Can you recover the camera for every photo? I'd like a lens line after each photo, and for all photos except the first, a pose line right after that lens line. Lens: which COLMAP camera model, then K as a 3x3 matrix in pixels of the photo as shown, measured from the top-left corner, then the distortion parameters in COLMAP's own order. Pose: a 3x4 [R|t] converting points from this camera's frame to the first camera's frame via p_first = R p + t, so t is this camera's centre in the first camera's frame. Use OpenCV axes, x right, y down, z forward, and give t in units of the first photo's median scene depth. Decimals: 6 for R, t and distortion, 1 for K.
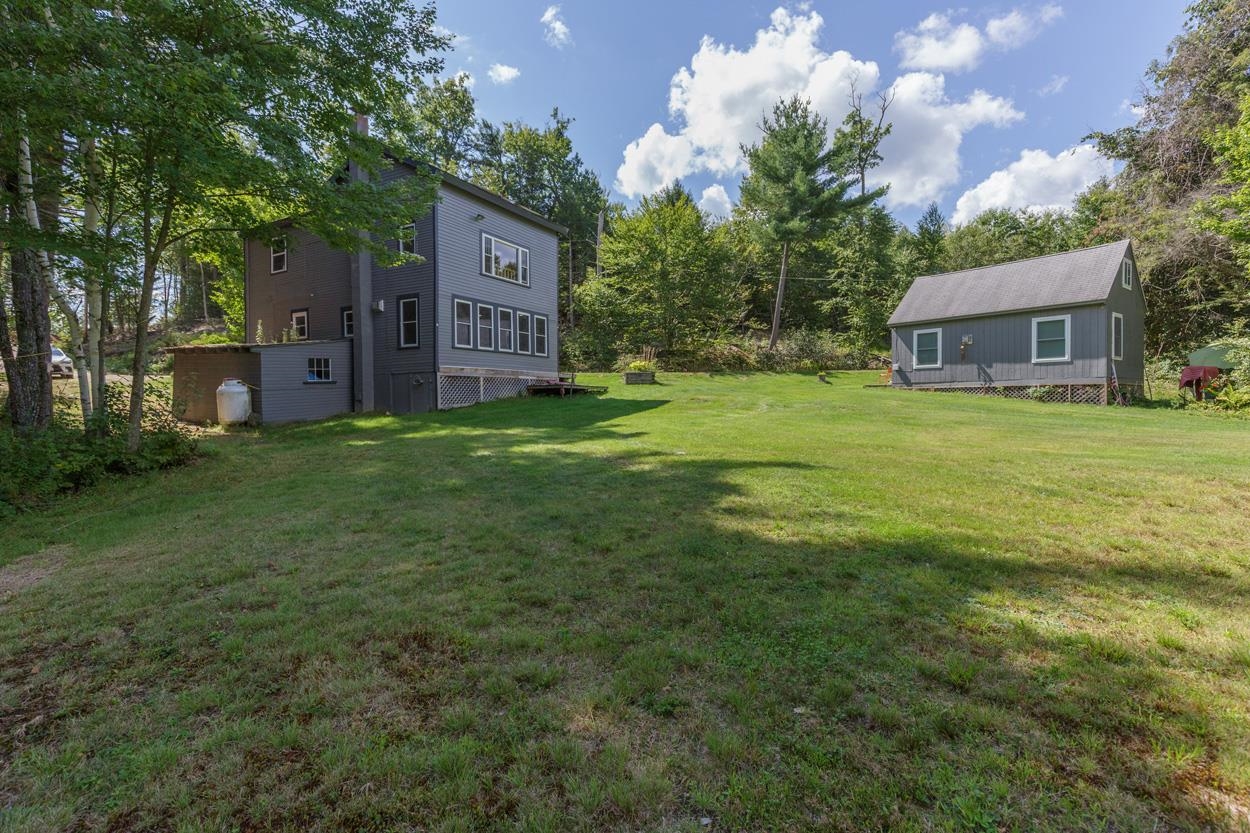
lens RADIAL K [[573.1, 0, 623.0], [0, 573.1, 408.9], [0, 0, 1]] dist [0.004173, 0.000054]
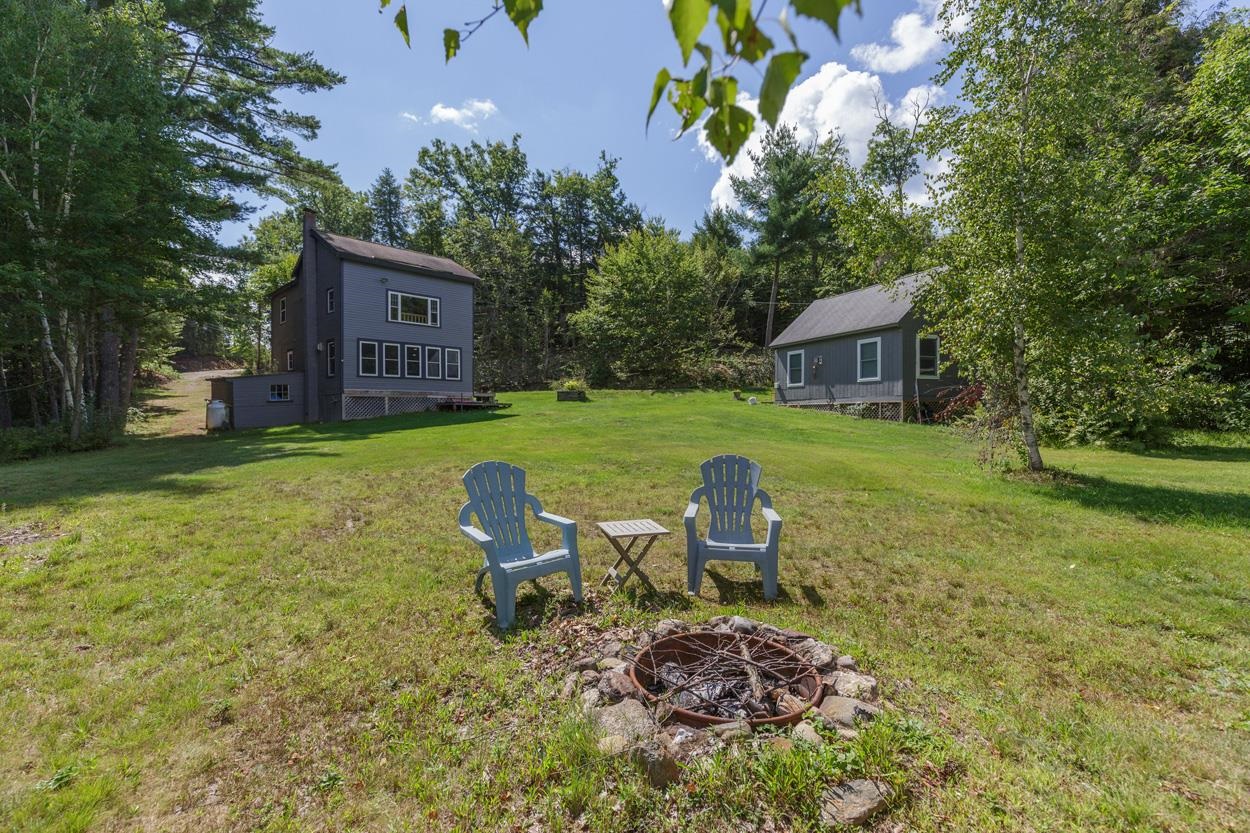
lens RADIAL K [[573.1, 0, 625.3], [0, 573.1, 418.0], [0, 0, 1]] dist [0.004173, 0.000054]
pose [[0.964273, 0.008071, -0.264789, 0.572324], [-0.010107, 0.999929, -0.006326, -0.002502], [0.264719, 0.008776, 0.964286, -0.139074]]
